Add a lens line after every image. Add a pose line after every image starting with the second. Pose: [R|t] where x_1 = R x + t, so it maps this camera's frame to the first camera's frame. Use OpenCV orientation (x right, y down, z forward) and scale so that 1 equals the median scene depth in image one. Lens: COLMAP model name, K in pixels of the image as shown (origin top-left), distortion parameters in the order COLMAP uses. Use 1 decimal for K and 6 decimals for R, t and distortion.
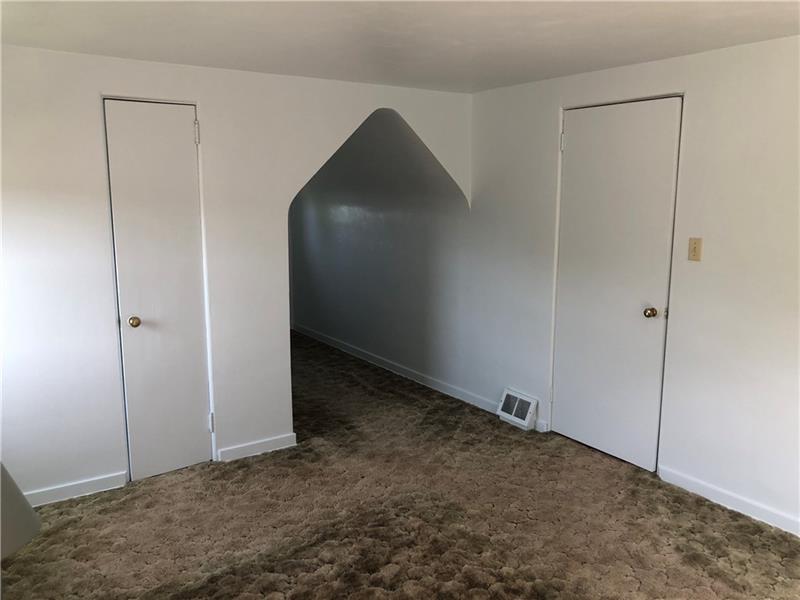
lens RADIAL K [[662.2, 0, 400.0], [0, 662.2, 300.0], [0, 0, 1]] dist [0.081019, -0.103599]
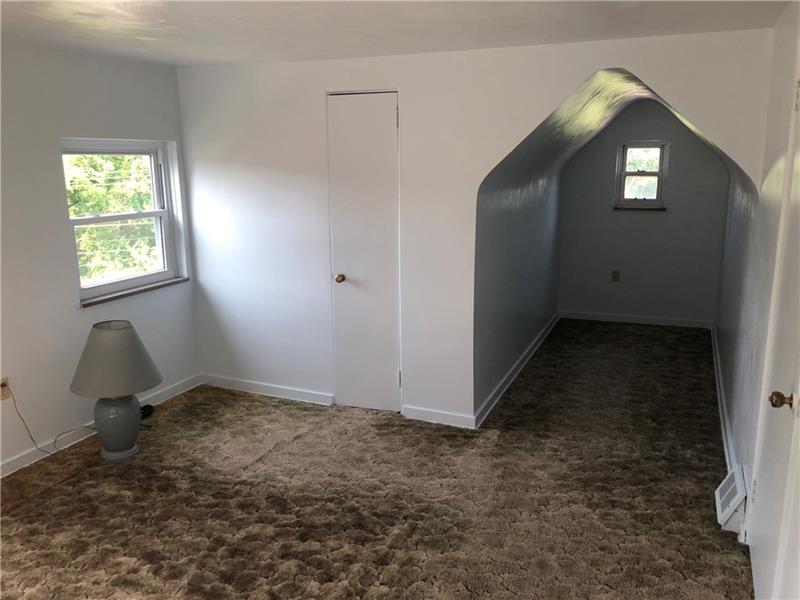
lens RADIAL K [[662.2, 0, 400.0], [0, 662.2, 300.0], [0, 0, 1]] dist [0.081019, -0.103599]
pose [[0.546411, 0.182031, -0.817496, 0.597818], [-0.139036, 0.982266, 0.125789, -0.086350], [0.825896, 0.044929, 0.562030, 0.366689]]
